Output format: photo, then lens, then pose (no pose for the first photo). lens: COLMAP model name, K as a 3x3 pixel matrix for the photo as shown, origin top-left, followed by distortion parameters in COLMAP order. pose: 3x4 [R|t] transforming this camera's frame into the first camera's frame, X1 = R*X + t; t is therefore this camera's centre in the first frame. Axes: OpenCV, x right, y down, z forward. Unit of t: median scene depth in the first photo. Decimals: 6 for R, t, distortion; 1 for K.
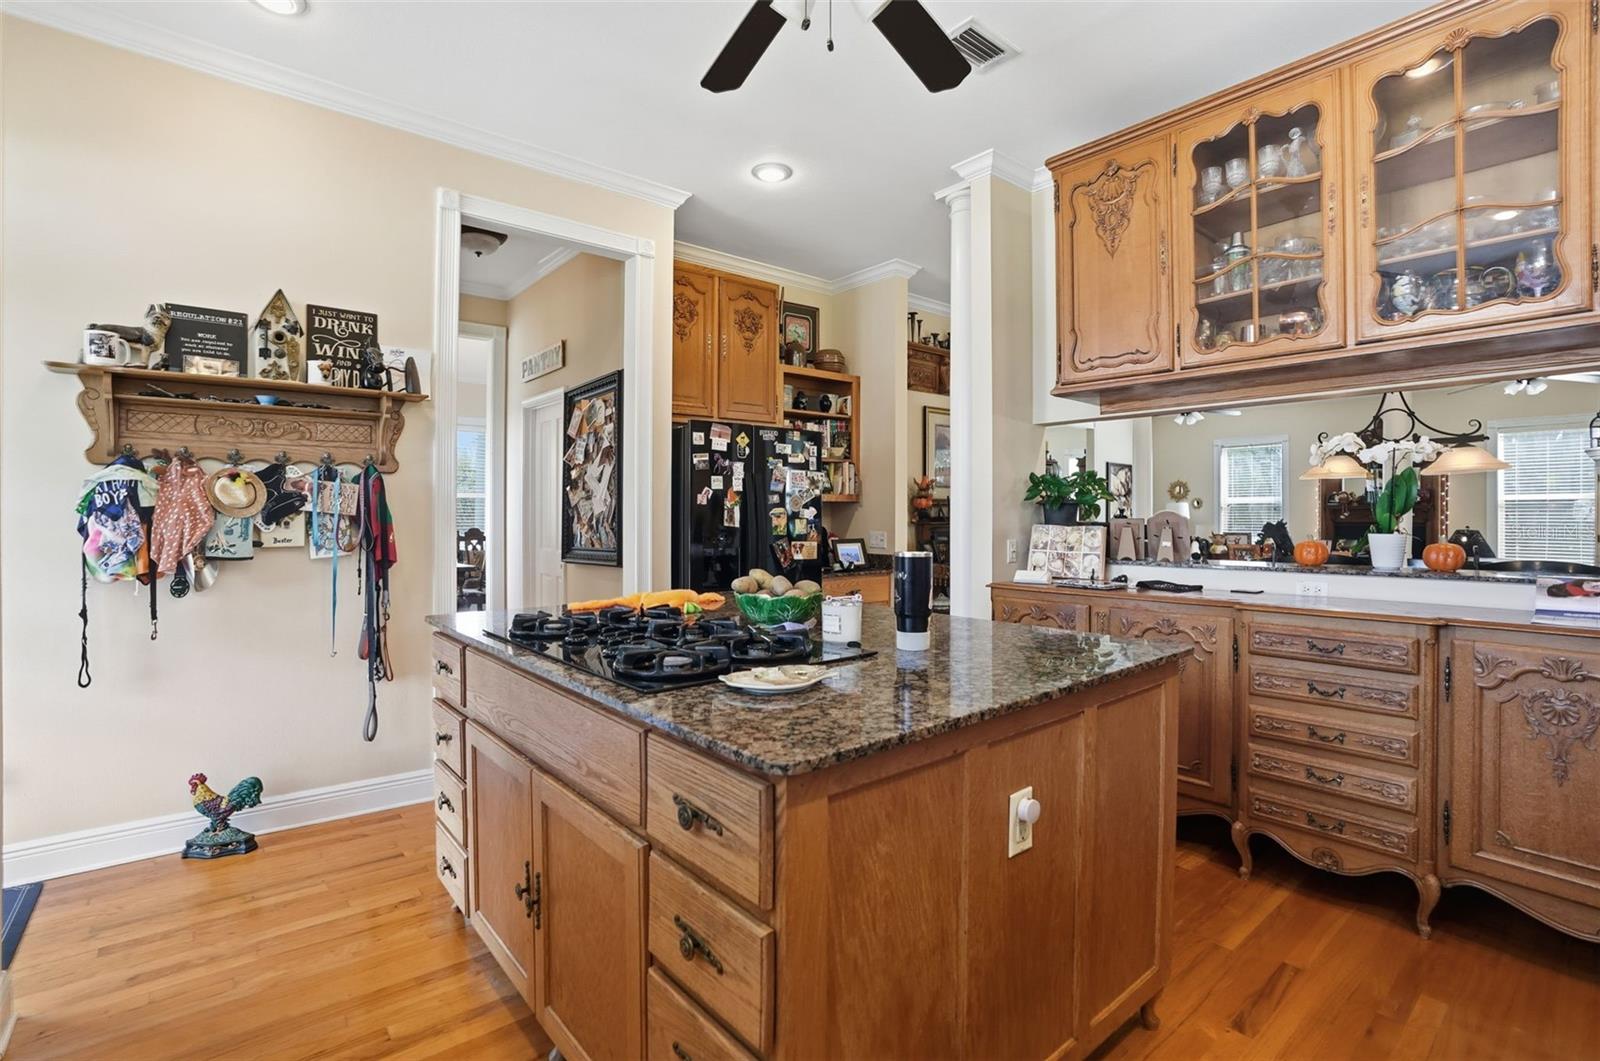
lens RADIAL K [[753.2, 0, 797.0], [0, 753.2, 521.3], [0, 0, 1]] dist [-0.033378, 0.001024]
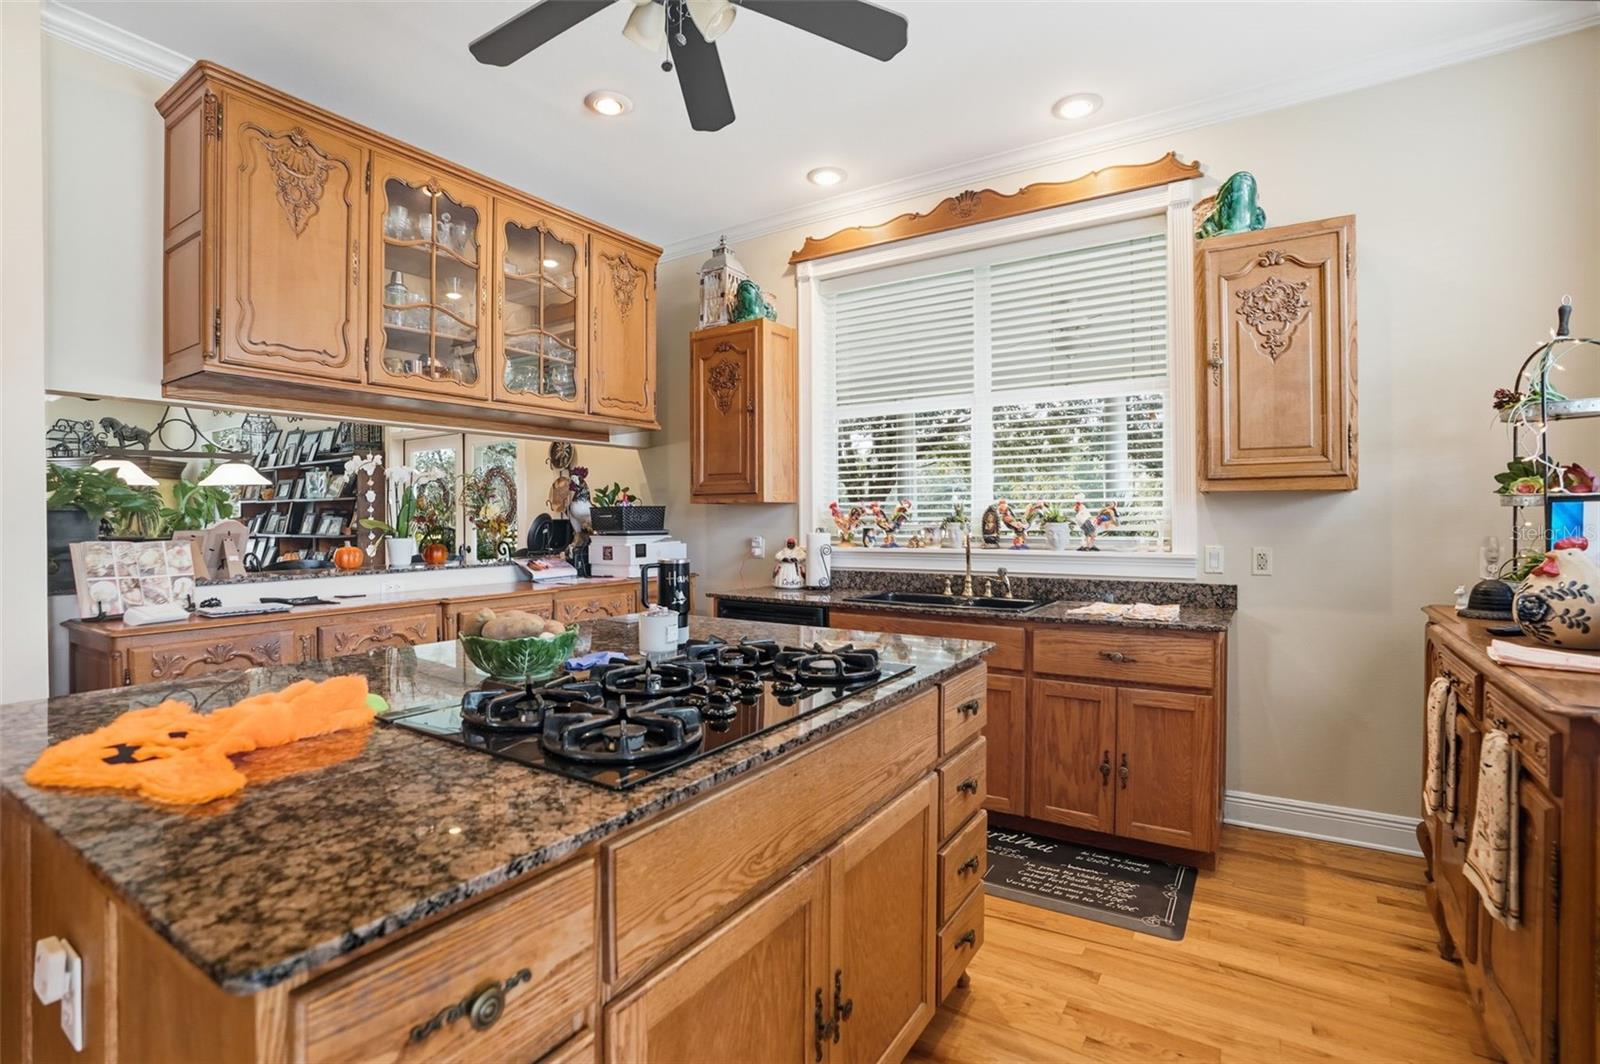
lens RADIAL K [[753.2, 0, 797.6], [0, 753.2, 526.6], [0, 0, 1]] dist [-0.033378, 0.001024]
pose [[-0.300187, -0.010671, 0.953821, -0.598639], [0.010753, 0.999836, 0.014570, -0.014172], [-0.953820, 0.014631, -0.300023, 0.696430]]
